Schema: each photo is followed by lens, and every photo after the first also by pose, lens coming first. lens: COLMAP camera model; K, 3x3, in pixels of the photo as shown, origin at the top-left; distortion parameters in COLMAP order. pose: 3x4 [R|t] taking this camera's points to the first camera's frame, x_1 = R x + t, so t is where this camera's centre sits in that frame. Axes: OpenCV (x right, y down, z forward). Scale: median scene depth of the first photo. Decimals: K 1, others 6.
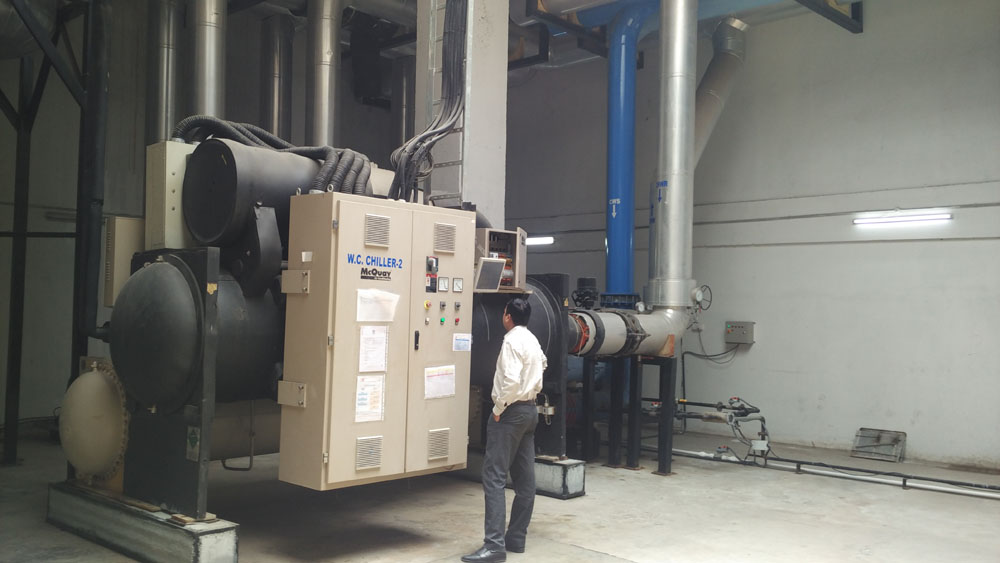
lens RADIAL K [[873.5, 0, 497.4], [0, 873.5, 285.8], [0, 0, 1]] dist [0.063745, -0.042248]
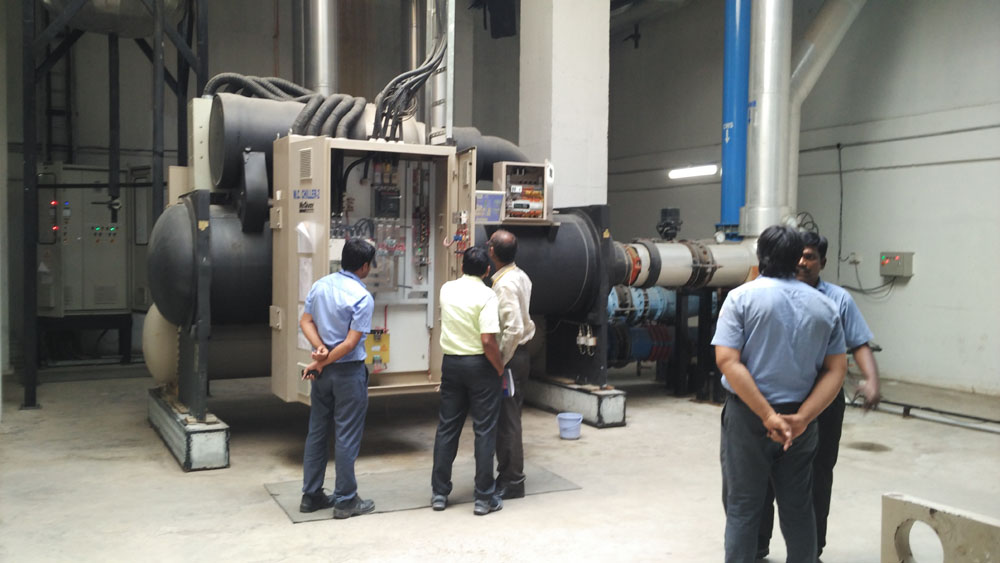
lens RADIAL K [[873.5, 0, 492.4], [0, 873.5, 282.8], [0, 0, 1]] dist [0.063745, -0.042248]
pose [[0.944754, 0.000017, -0.327780, 0.264282], [0.021880, 0.997766, 0.063115, 0.008846], [0.327049, -0.066800, 0.942644, 0.017808]]
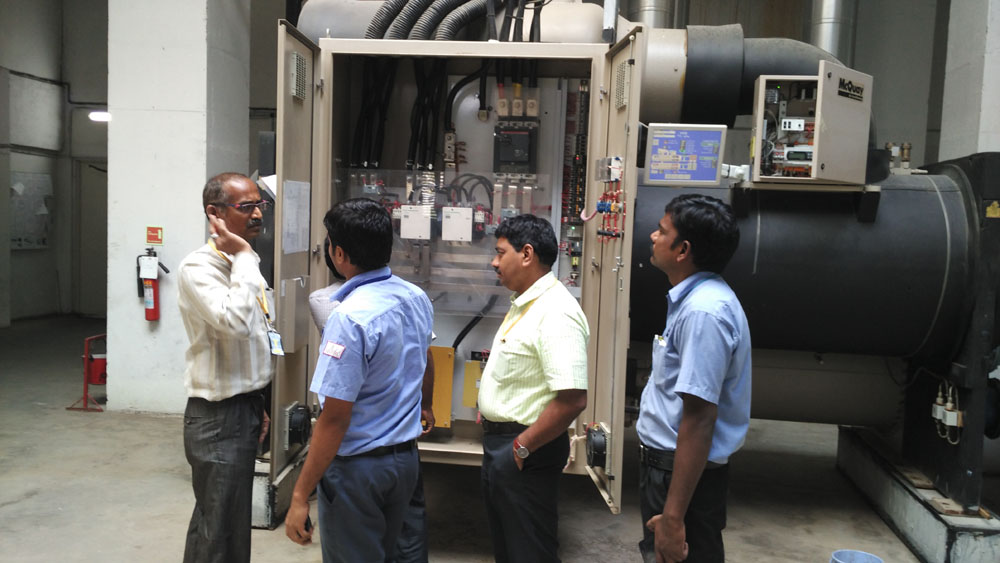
lens RADIAL K [[873.5, 0, 498.0], [0, 873.5, 289.1], [0, 0, 1]] dist [0.063745, -0.042248]
pose [[0.591893, 0.057098, -0.803991, 0.300112], [-0.002183, 0.997598, 0.069240, 0.028293], [0.806013, -0.039227, 0.590596, 0.441488]]
